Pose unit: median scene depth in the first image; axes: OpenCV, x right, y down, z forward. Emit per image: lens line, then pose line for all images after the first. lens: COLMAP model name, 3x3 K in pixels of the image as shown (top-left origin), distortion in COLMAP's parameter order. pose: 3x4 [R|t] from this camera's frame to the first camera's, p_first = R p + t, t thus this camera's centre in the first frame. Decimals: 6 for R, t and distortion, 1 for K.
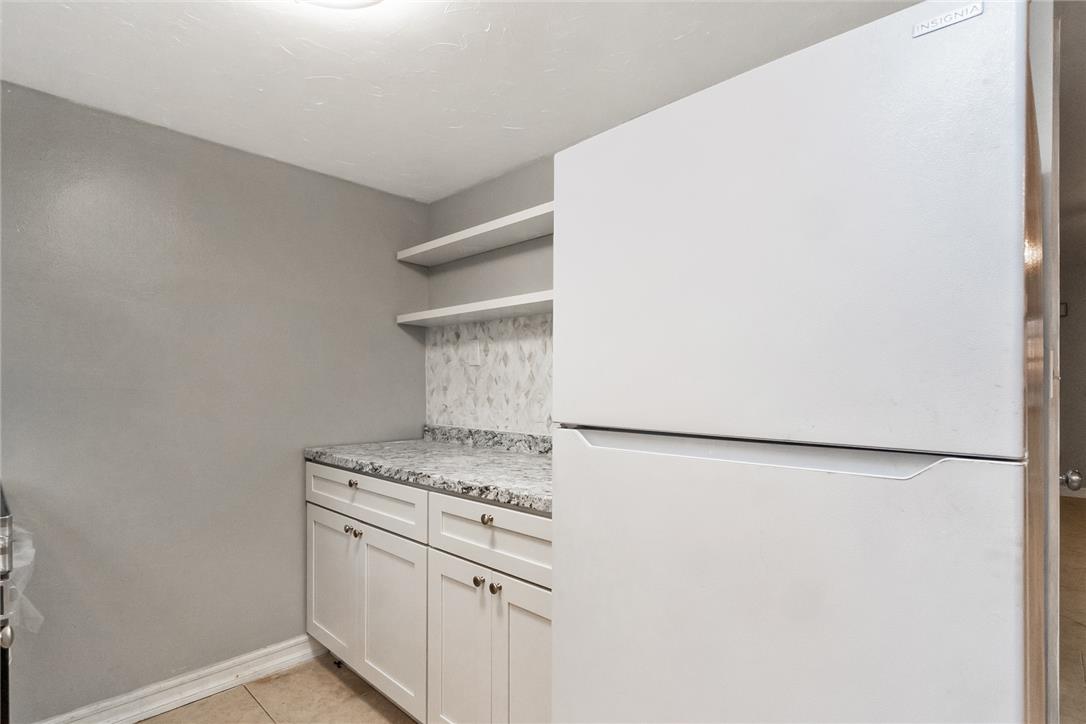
lens RADIAL K [[536.0, 0, 539.5], [0, 536.0, 385.9], [0, 0, 1]] dist [-0.001778, -0.000234]
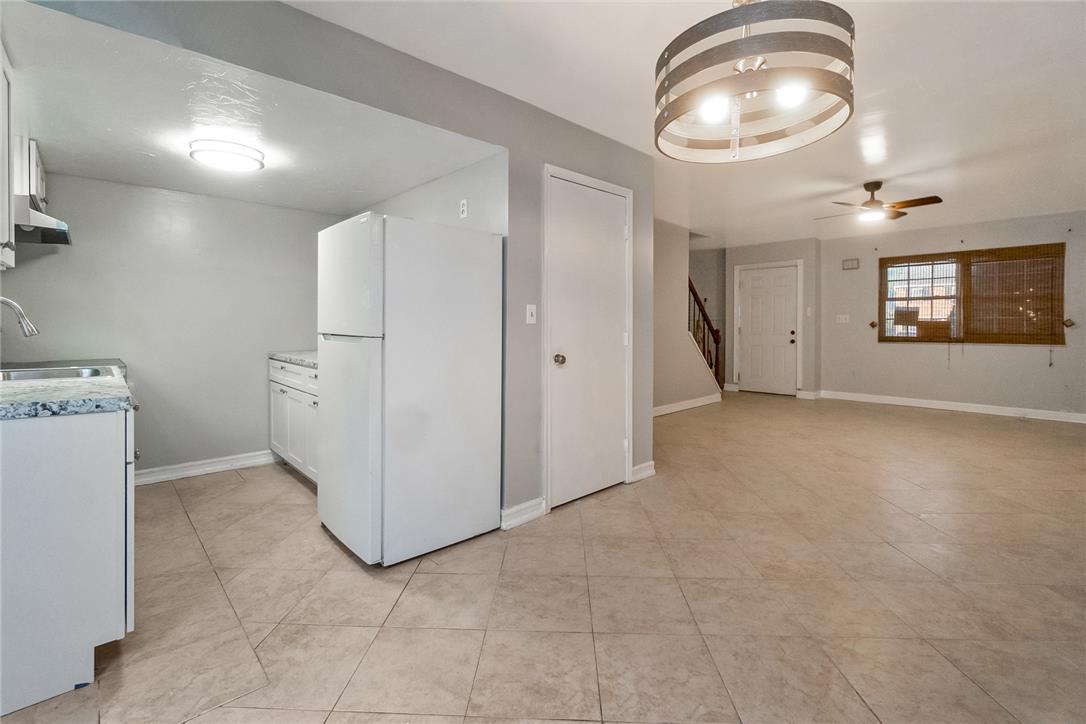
lens RADIAL K [[483.3, 0, 542.2], [0, 483.3, 328.0], [0, 0, 1]] dist [-0.002544, 0.000161]
pose [[0.998497, -0.000702, -0.054795, 0.689252], [0.001385, 0.999922, 0.012421, 0.008957], [0.054782, -0.012479, 0.998420, -0.728794]]
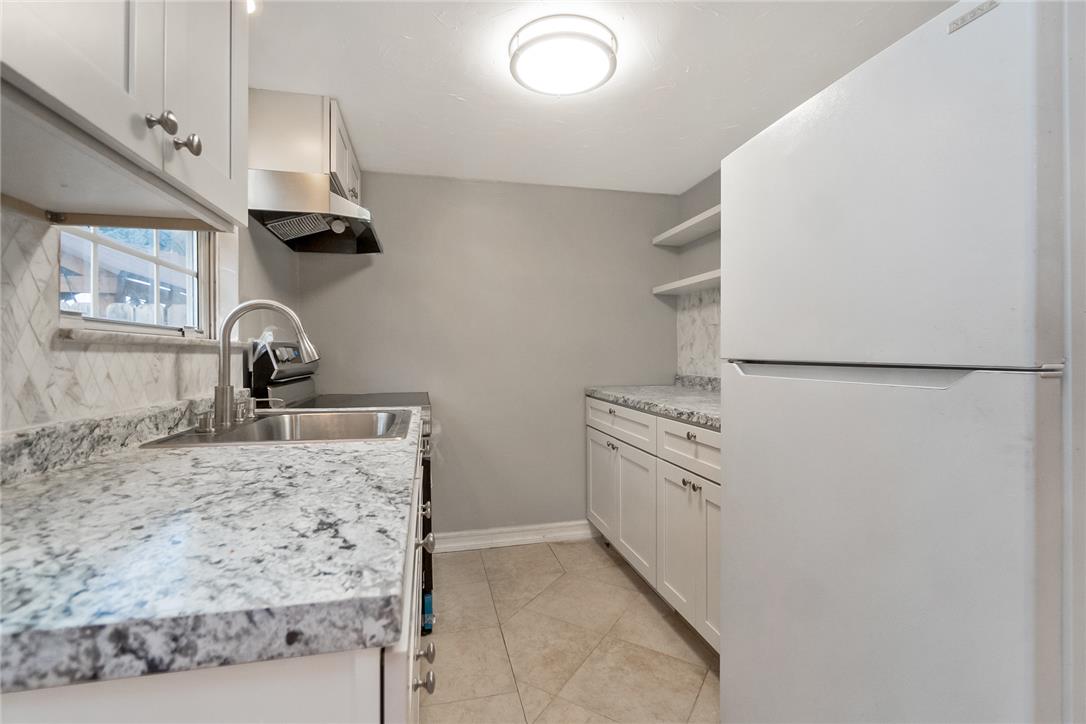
lens RADIAL K [[483.2, 0, 539.0], [0, 483.2, 353.0], [0, 0, 1]] dist [-0.004234, -0.000055]
pose [[0.840672, -0.006512, -0.541506, 0.160822], [0.007844, 0.999969, 0.000152, 0.026853], [0.541488, -0.004376, 0.840697, -0.145222]]
